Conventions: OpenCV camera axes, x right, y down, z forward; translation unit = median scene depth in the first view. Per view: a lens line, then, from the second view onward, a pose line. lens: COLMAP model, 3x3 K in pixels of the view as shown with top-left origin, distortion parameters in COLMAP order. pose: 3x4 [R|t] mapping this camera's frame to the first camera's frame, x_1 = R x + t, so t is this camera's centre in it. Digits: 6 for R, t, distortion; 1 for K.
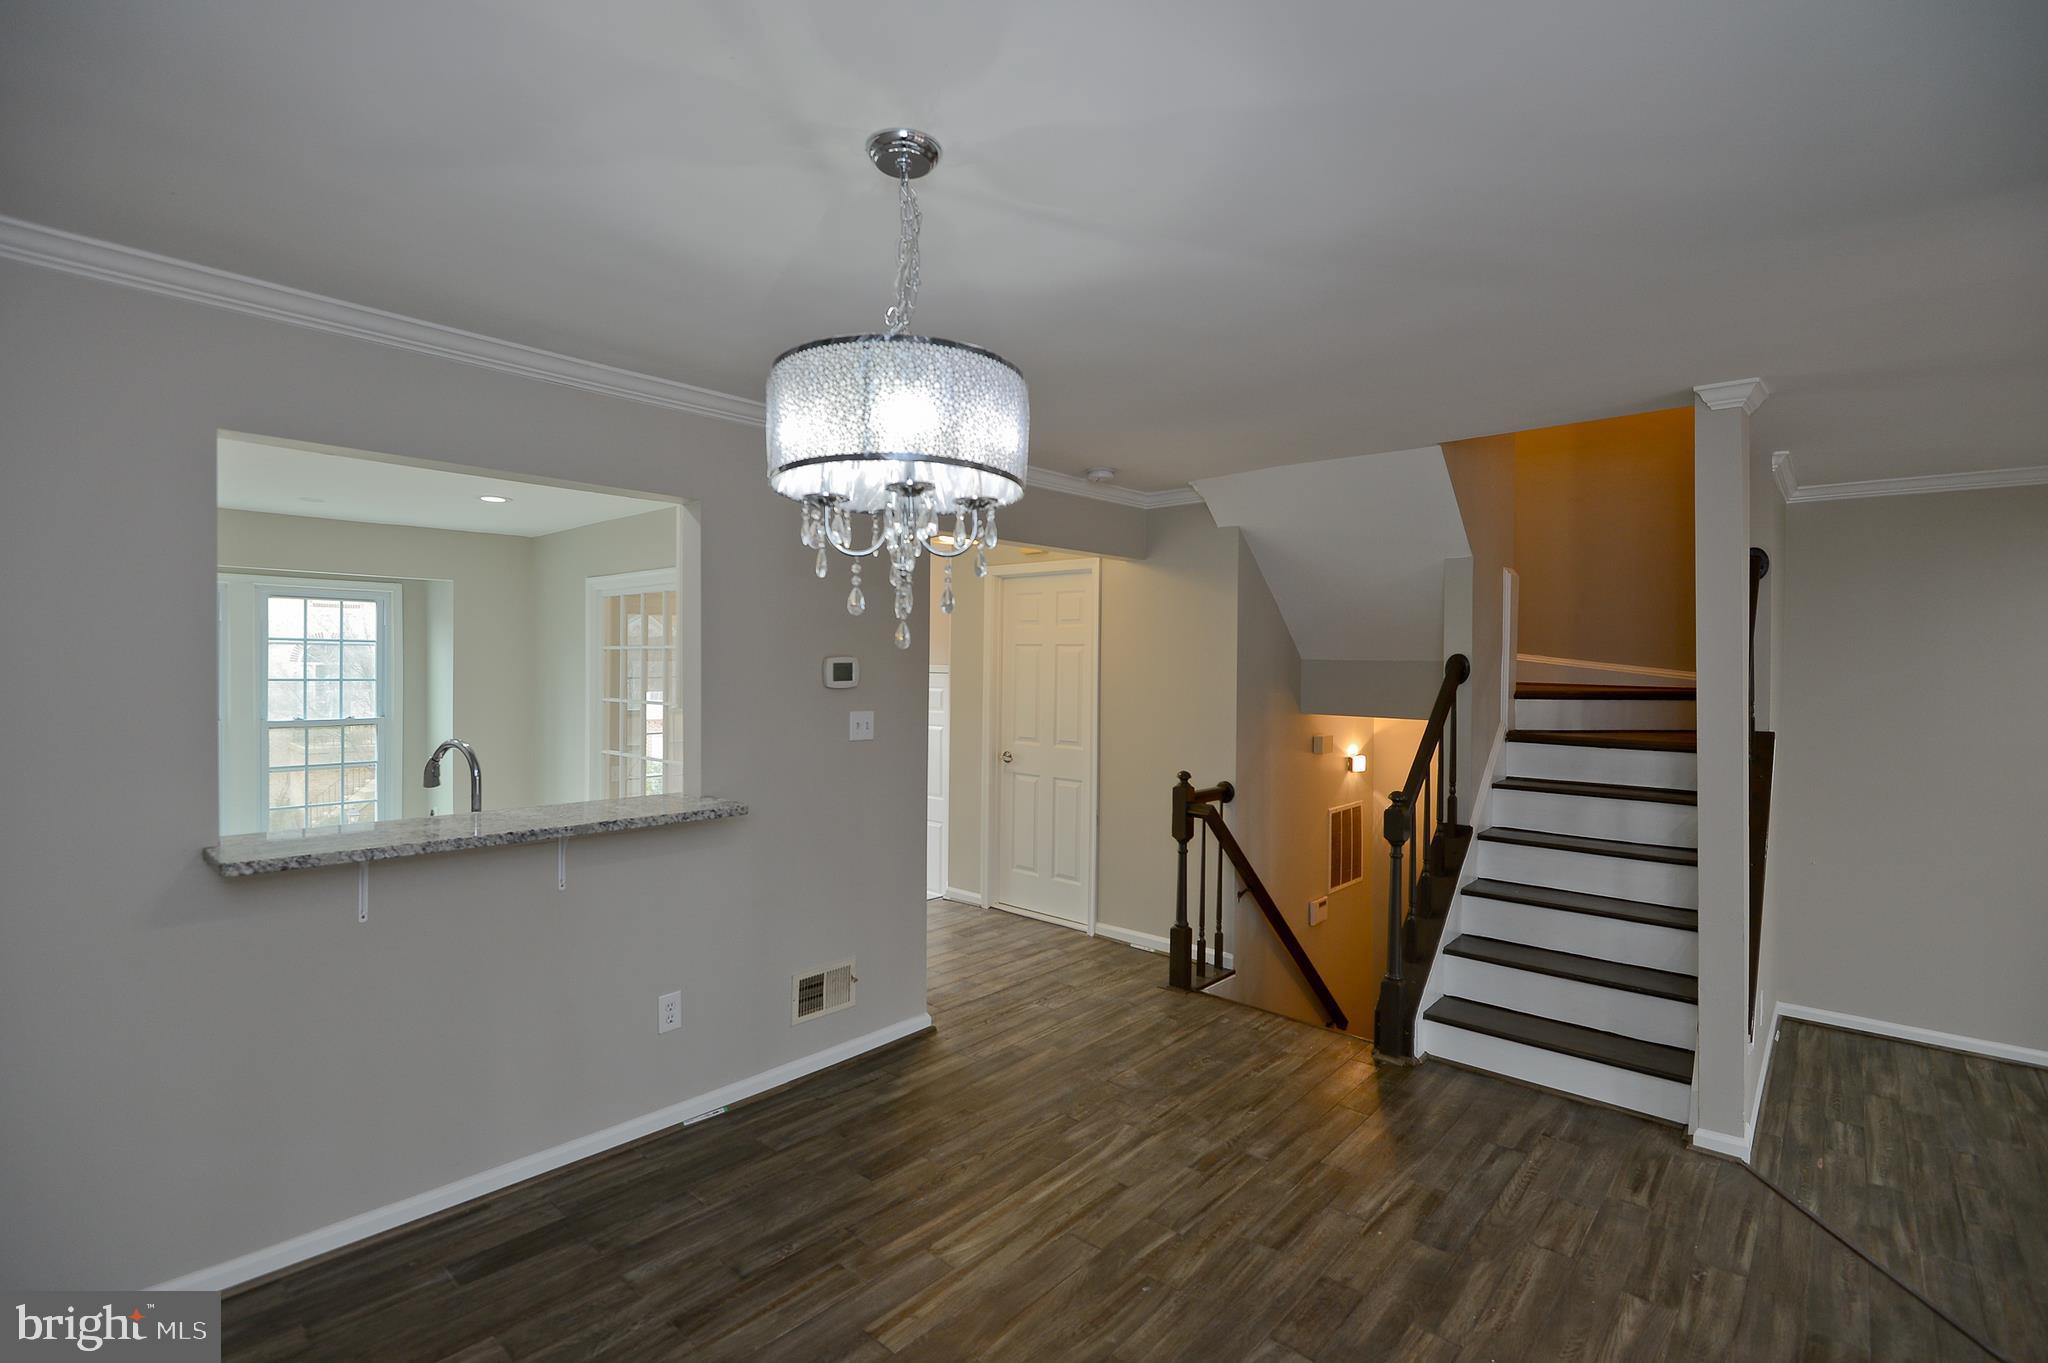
lens RADIAL K [[951.8, 0, 1018.6], [0, 951.8, 670.6], [0, 0, 1]] dist [-0.001834, -0.008481]
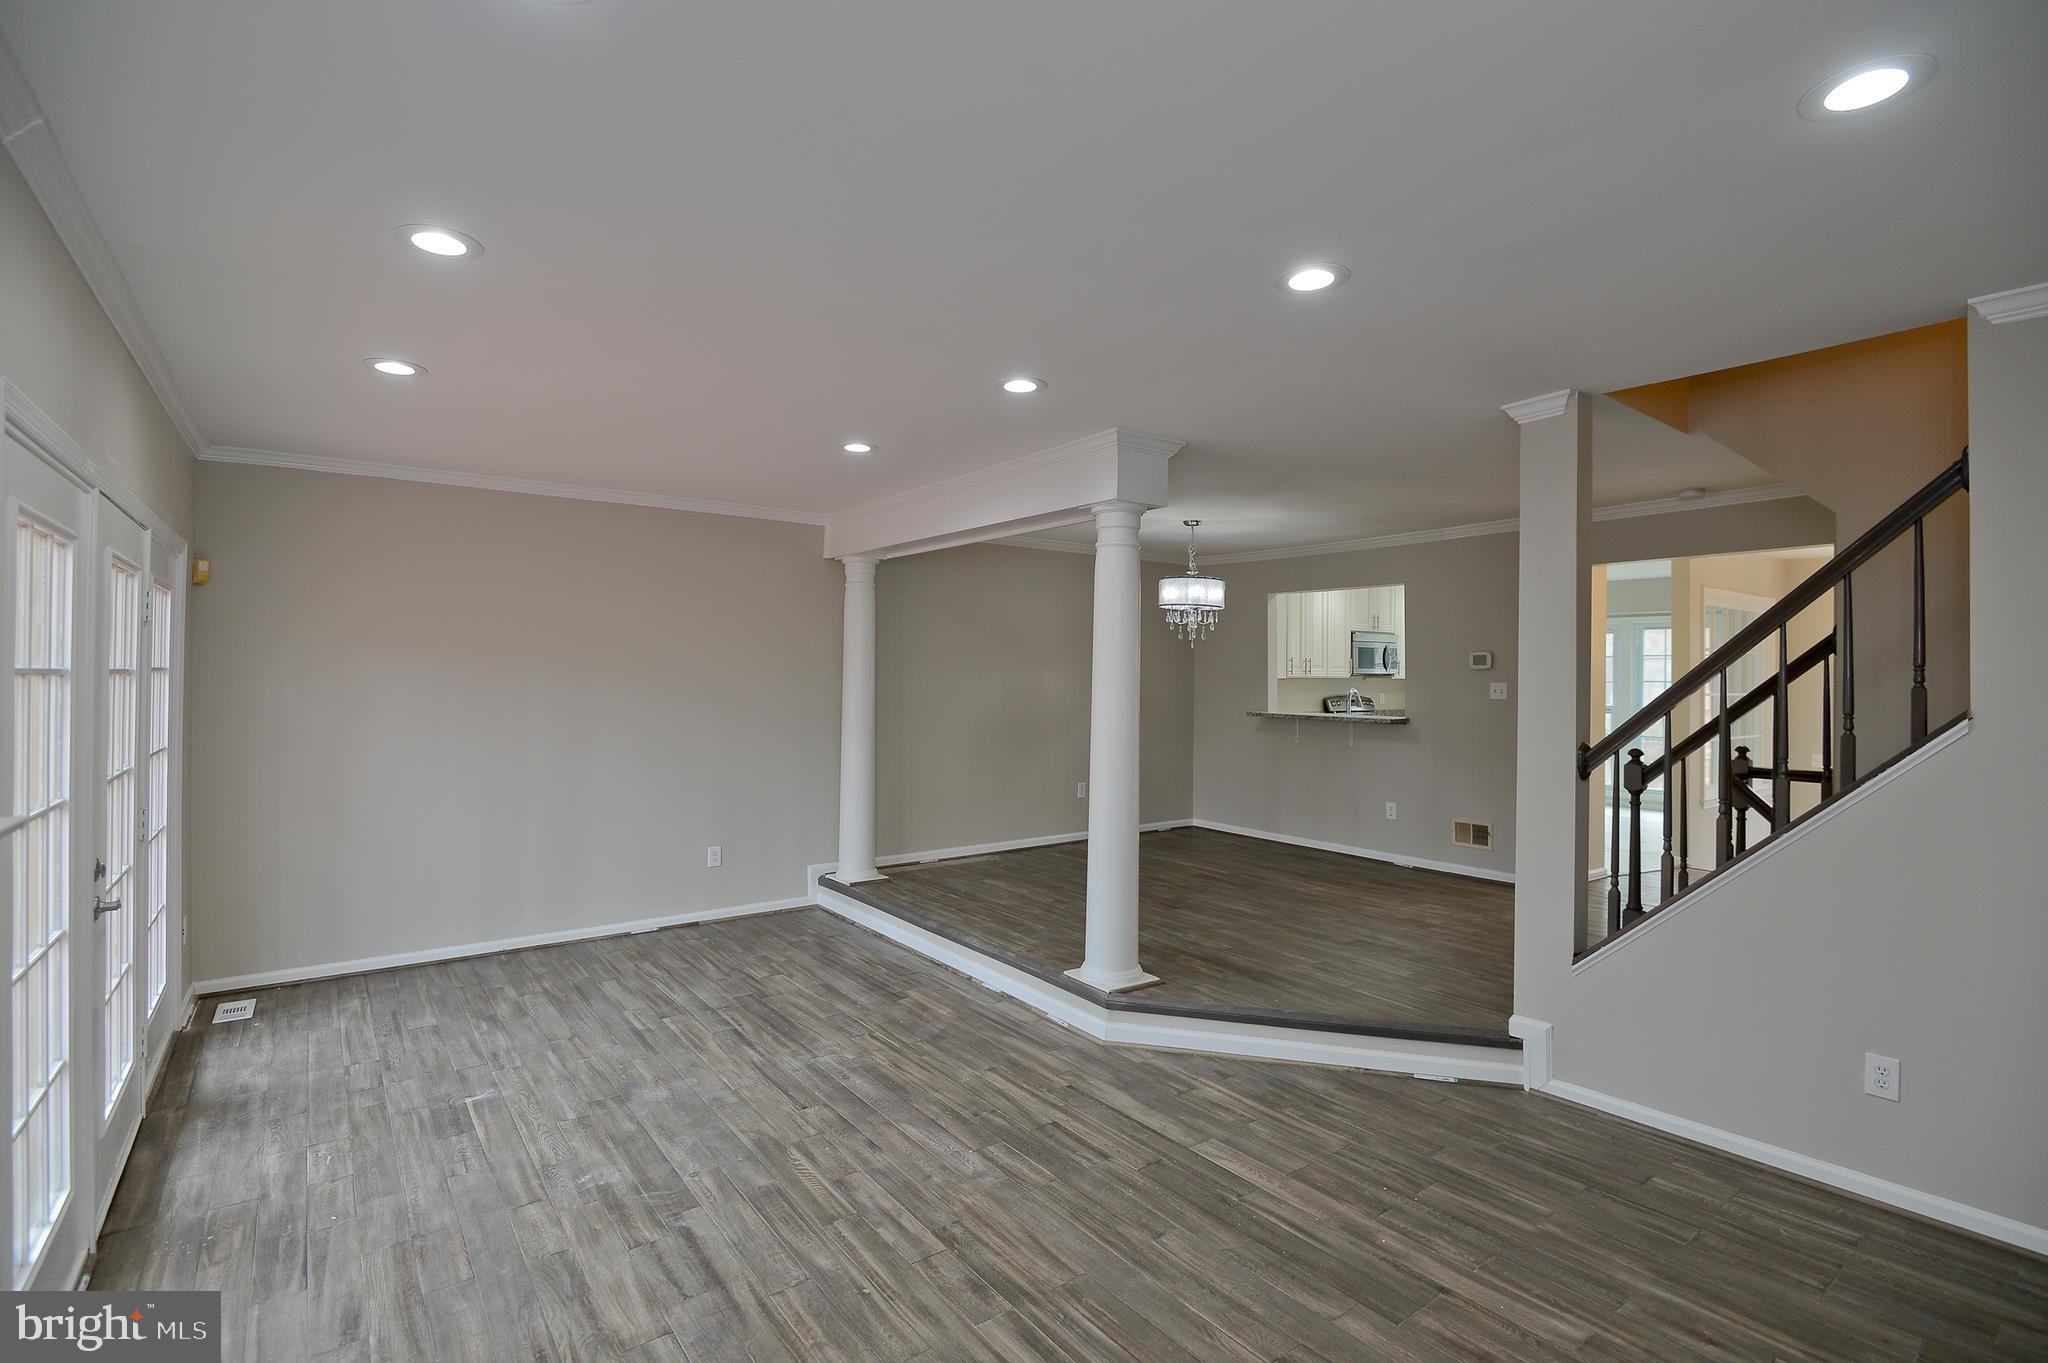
lens RADIAL K [[931.4, 0, 1011.5], [0, 931.4, 670.2], [0, 0, 1]] dist [-0.000569, -0.010618]
pose [[-0.208028, -0.019537, -0.977928, 1.381091], [-0.020665, 0.999665, -0.015575, 0.053029], [0.977905, 0.016969, -0.208362, 0.396062]]
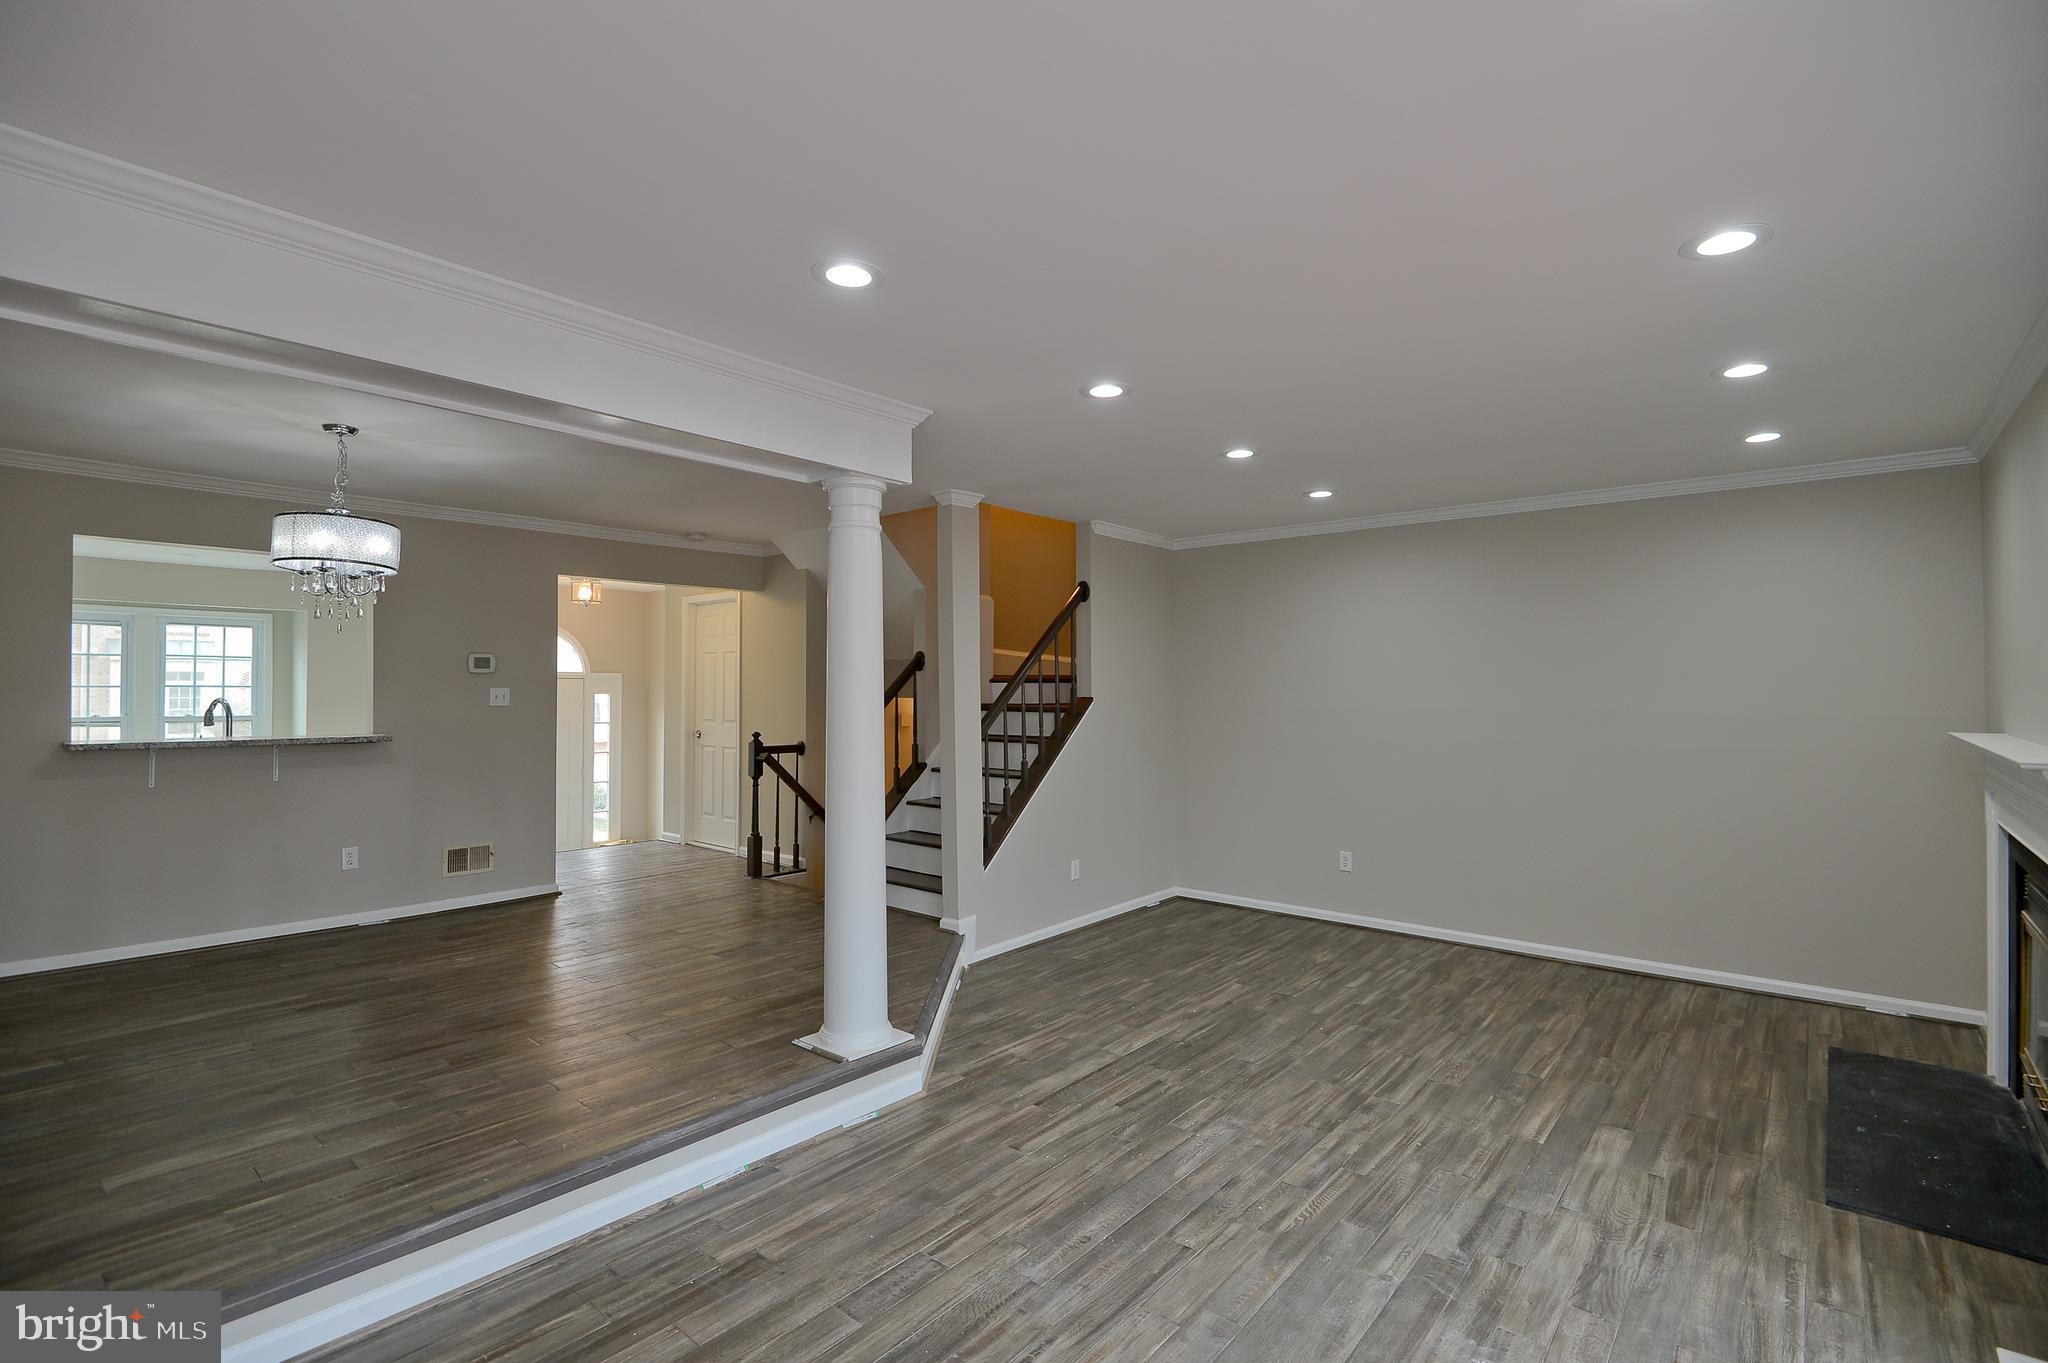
lens RADIAL K [[951.8, 0, 1018.6], [0, 951.8, 670.6], [0, 0, 1]] dist [-0.001834, -0.008481]
pose [[0.999812, -0.010032, 0.016610, 0.564346], [0.010514, 0.999519, -0.029182, 0.057127], [-0.016309, 0.029351, 0.999436, -0.513673]]
